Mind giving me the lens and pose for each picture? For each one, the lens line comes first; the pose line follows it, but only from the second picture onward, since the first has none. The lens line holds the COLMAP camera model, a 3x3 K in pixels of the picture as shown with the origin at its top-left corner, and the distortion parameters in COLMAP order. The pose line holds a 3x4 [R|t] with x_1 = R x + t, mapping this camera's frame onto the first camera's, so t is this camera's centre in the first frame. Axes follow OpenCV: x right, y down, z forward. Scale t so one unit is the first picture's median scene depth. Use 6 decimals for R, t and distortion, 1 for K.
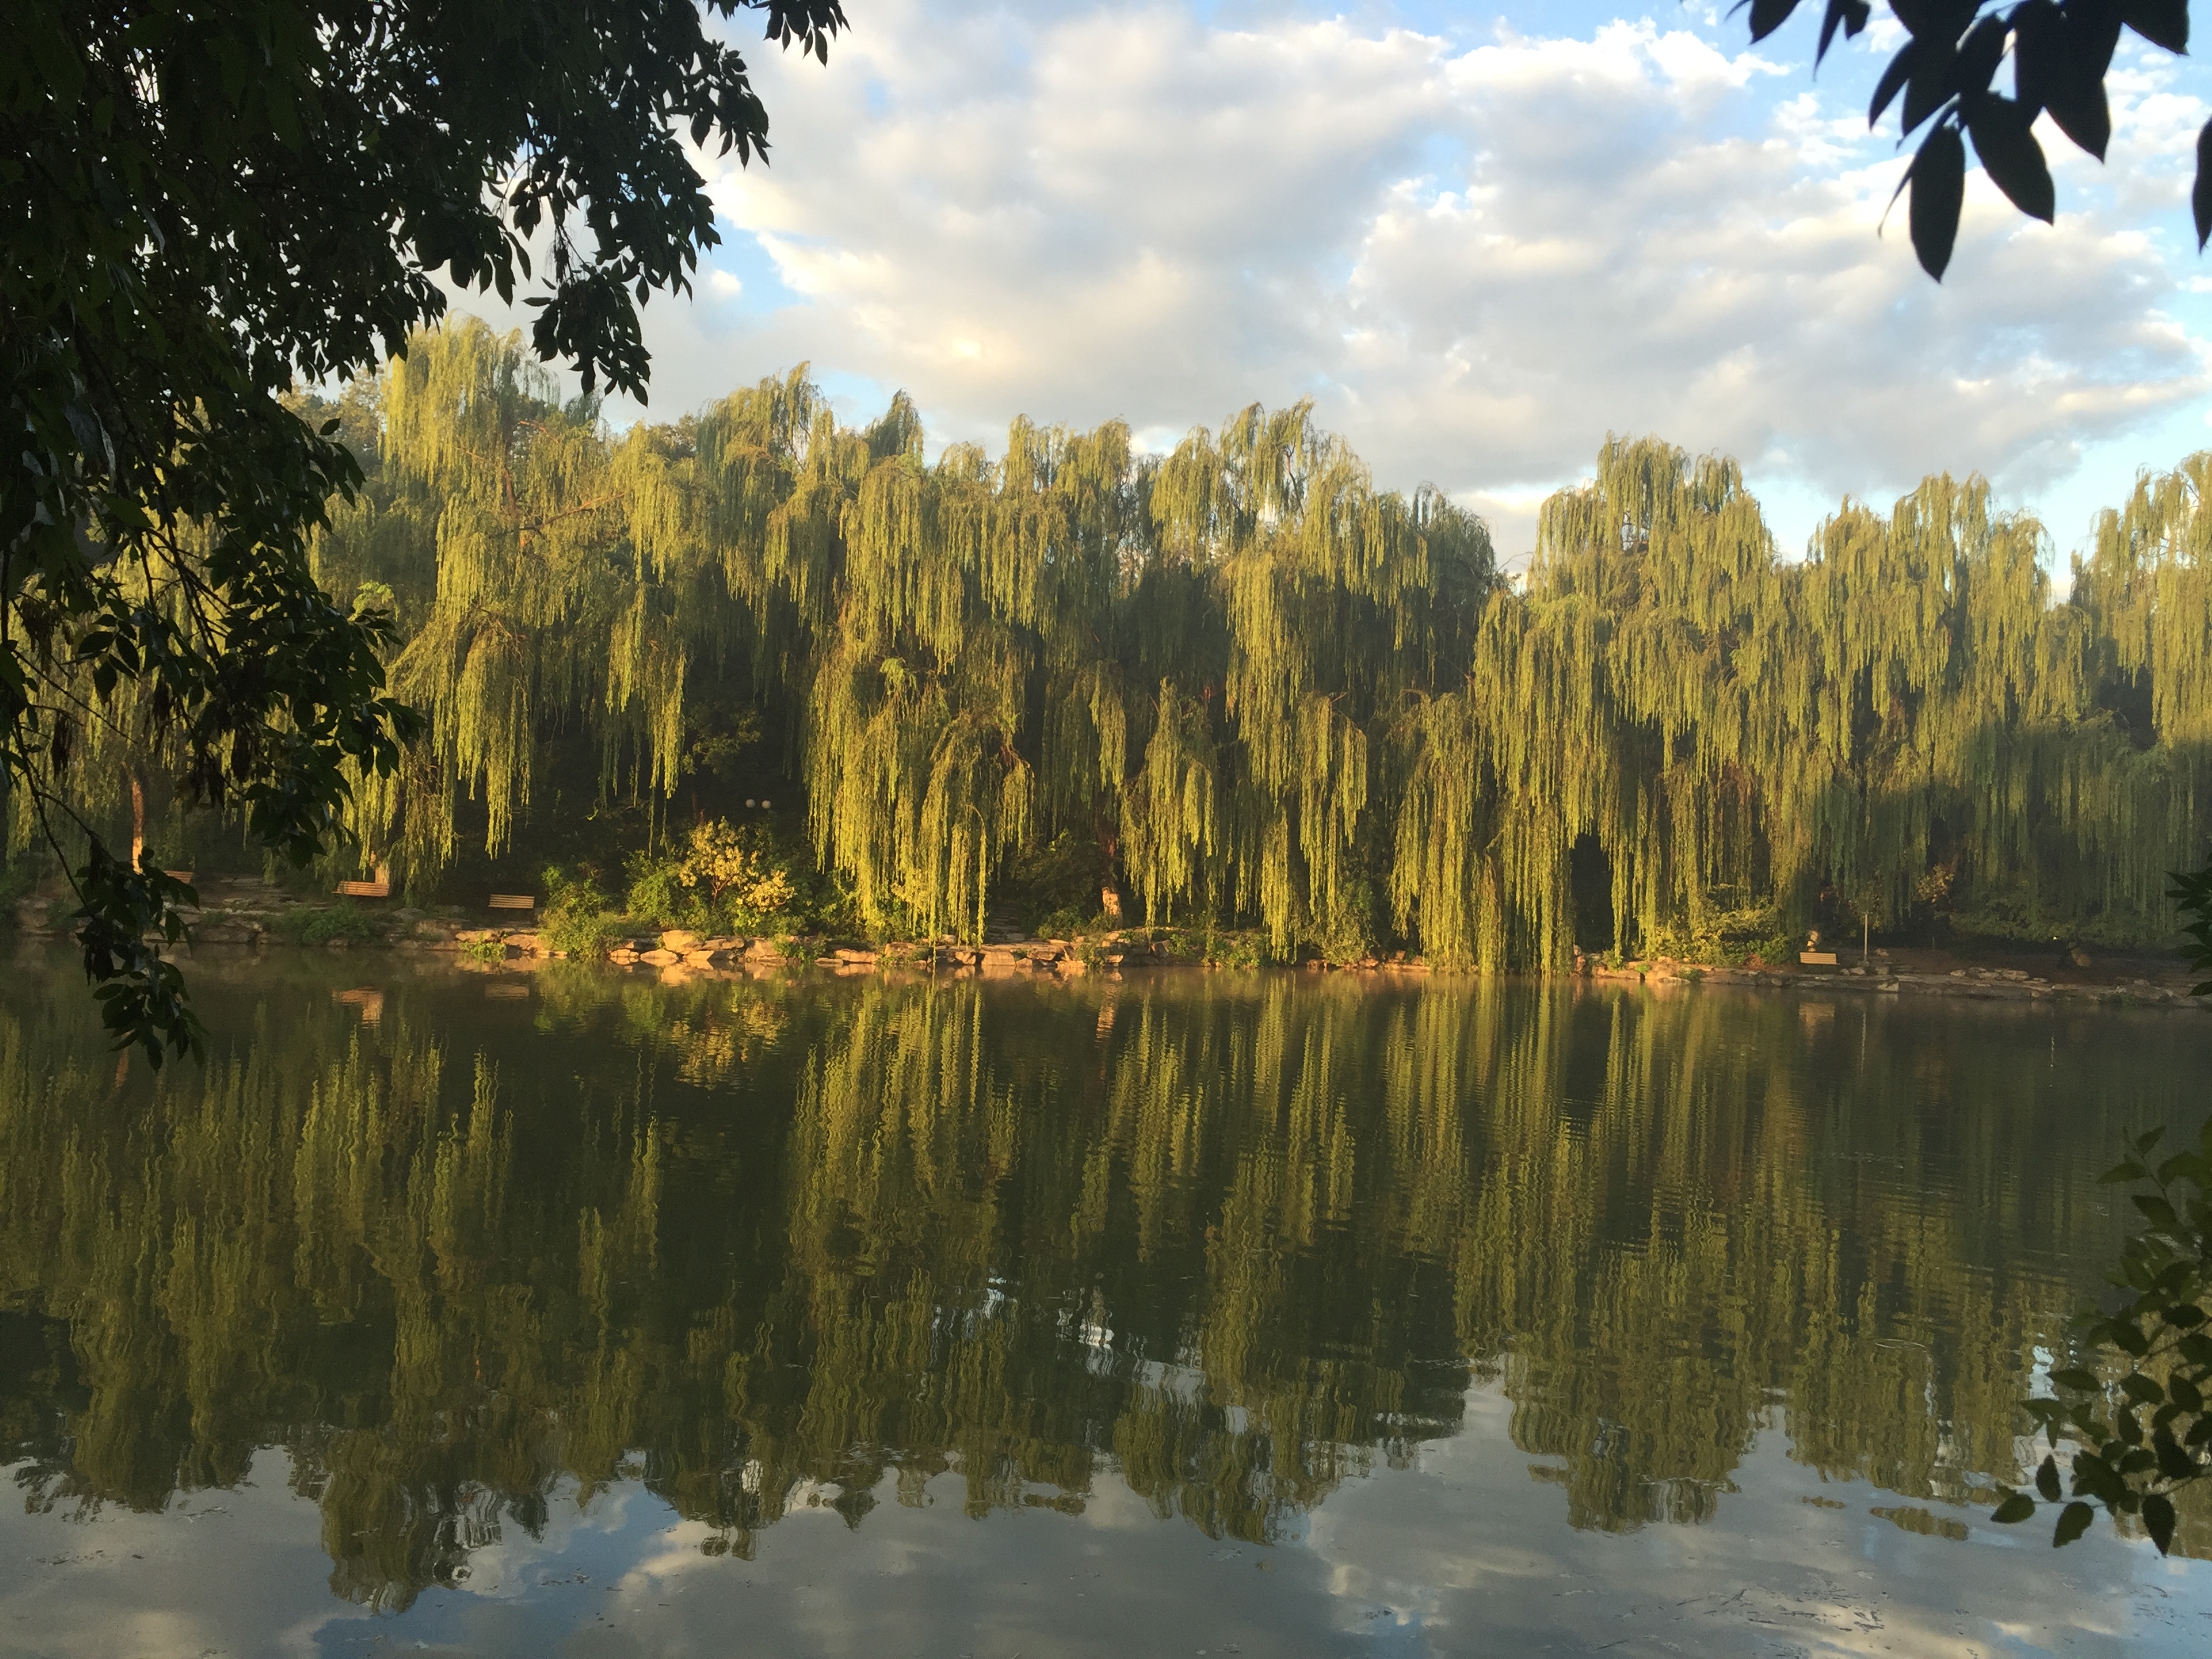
lens RADIAL K [[1879.4, 0, 1106.0], [0, 1879.4, 829.5], [0, 0, 1]] dist [0.072180, -0.095202]
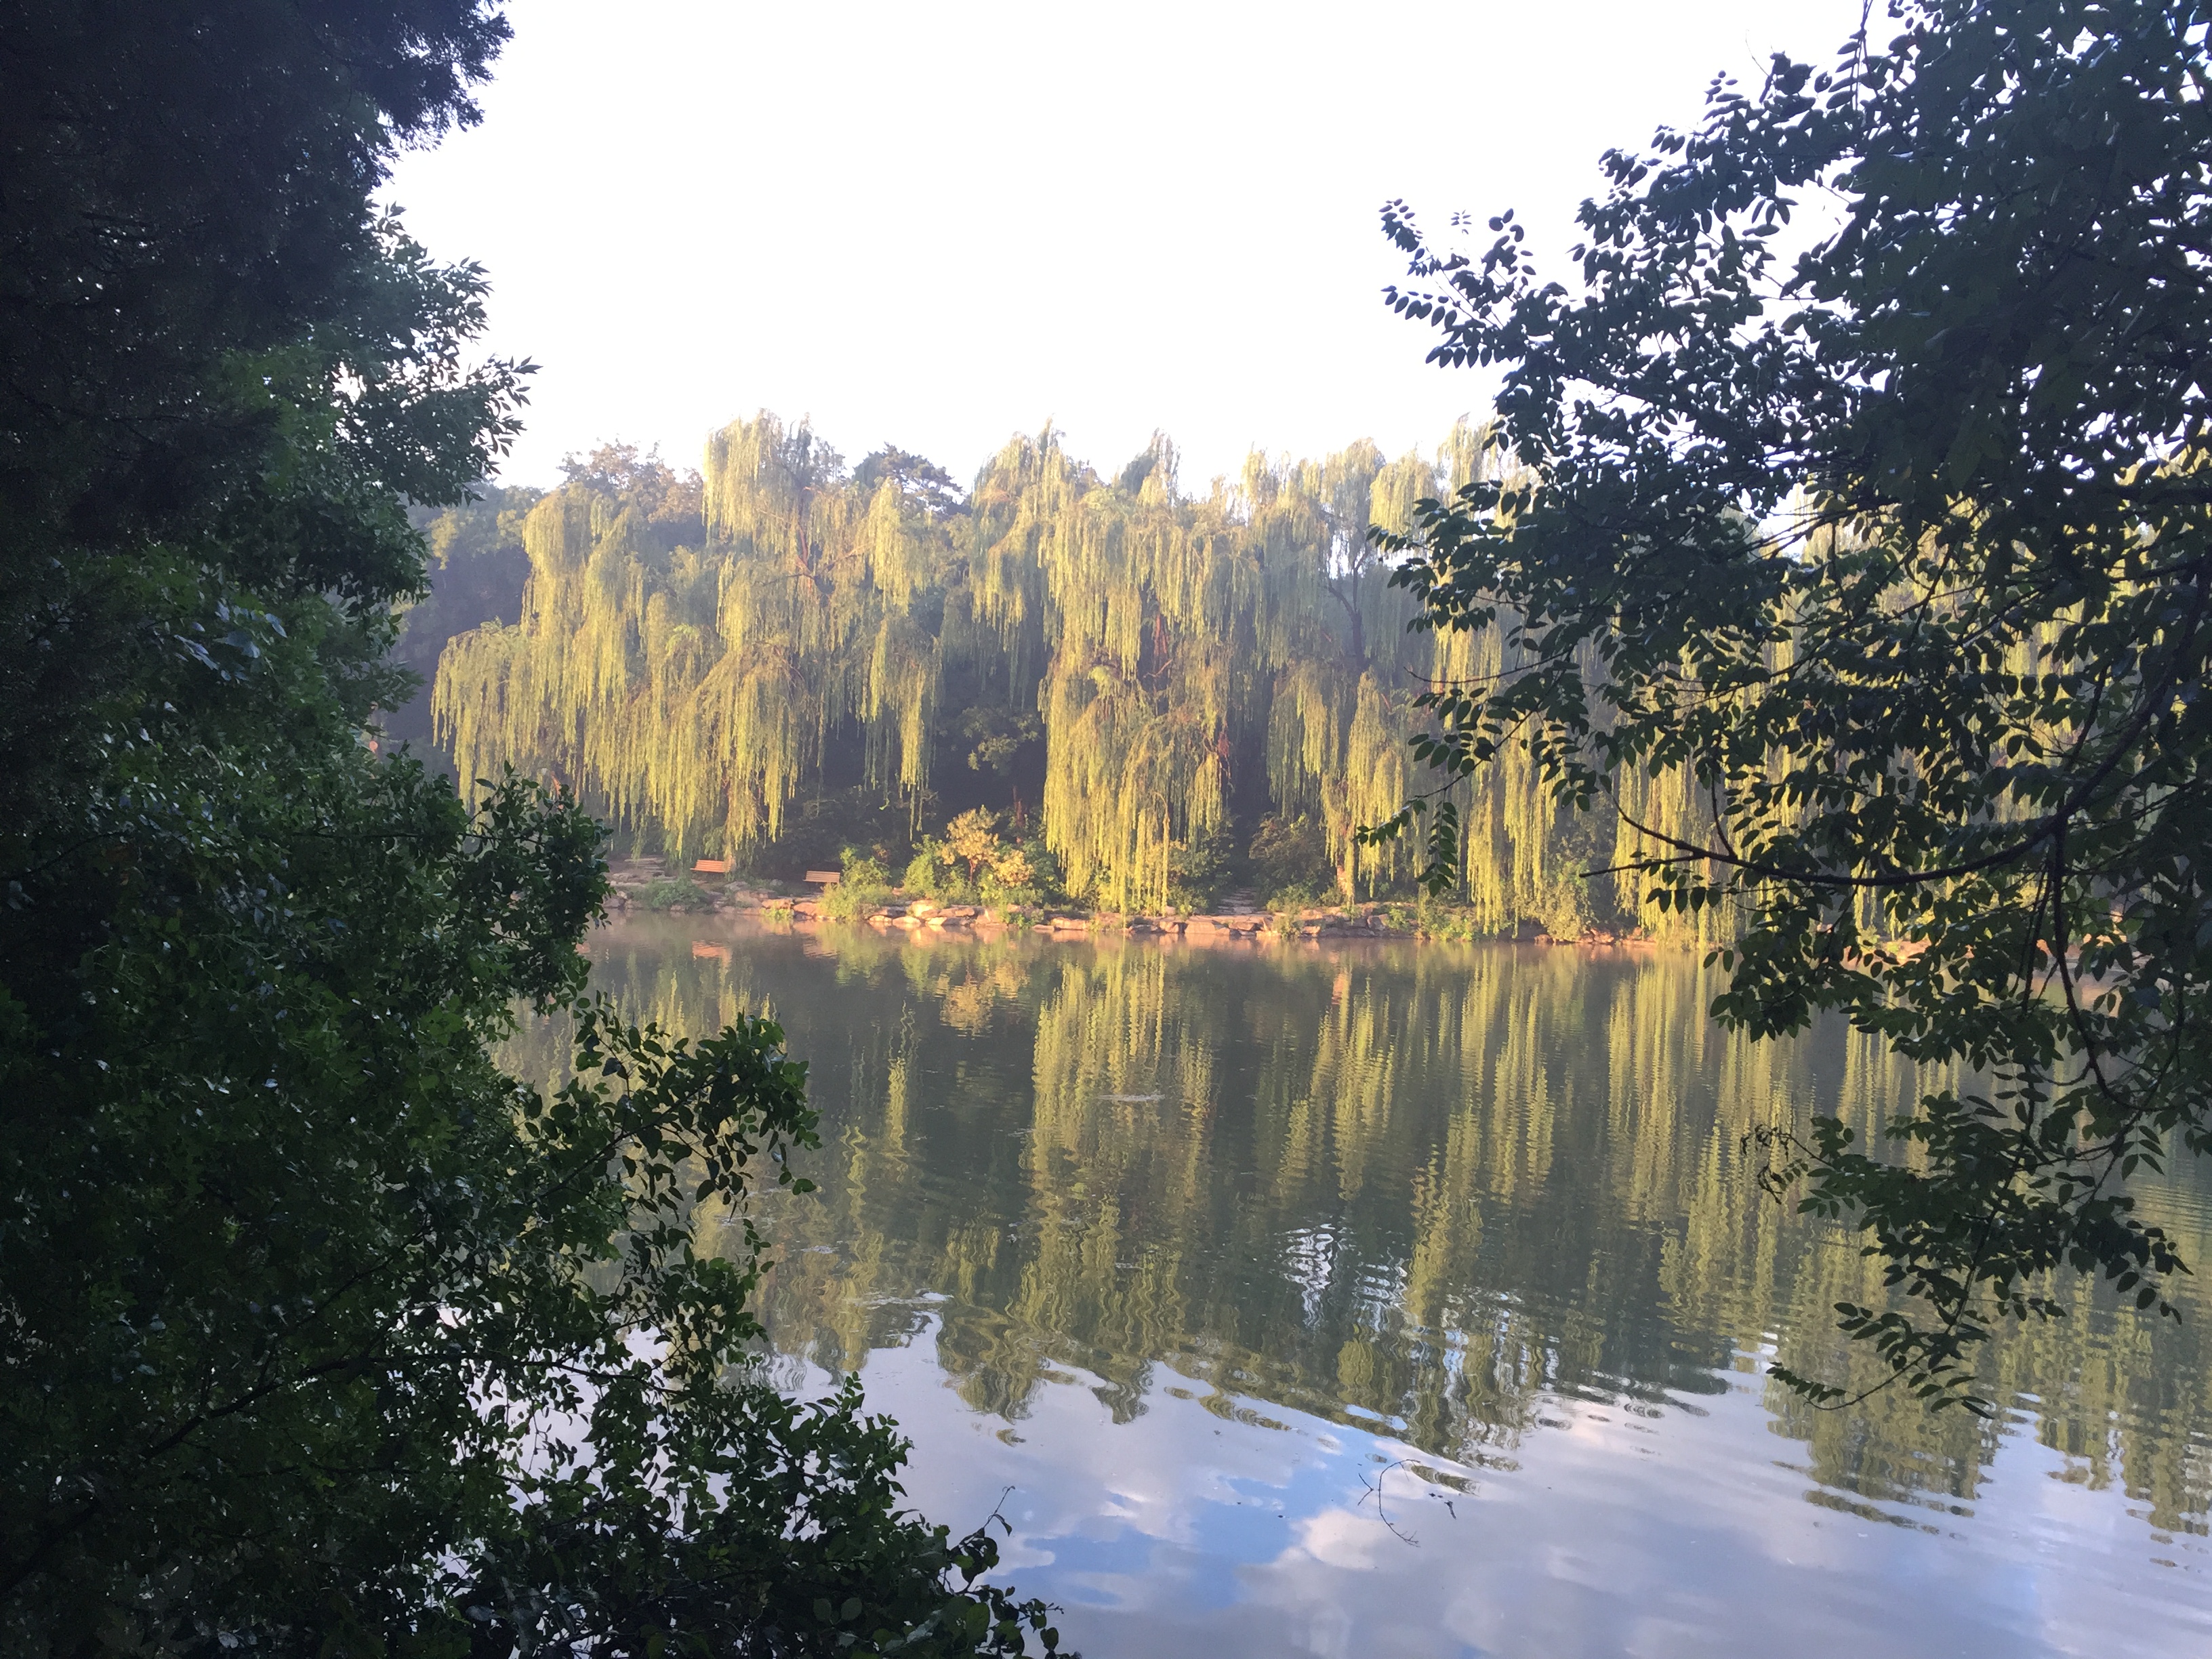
lens RADIAL K [[1879.4, 0, 1106.0], [0, 1879.4, 829.5], [0, 0, 1]] dist [0.072180, -0.095202]
pose [[0.938629, -0.006436, -0.344868, 0.282608], [0.009903, 0.999917, 0.008291, -0.000639], [0.344786, -0.011198, 0.938615, -0.082760]]
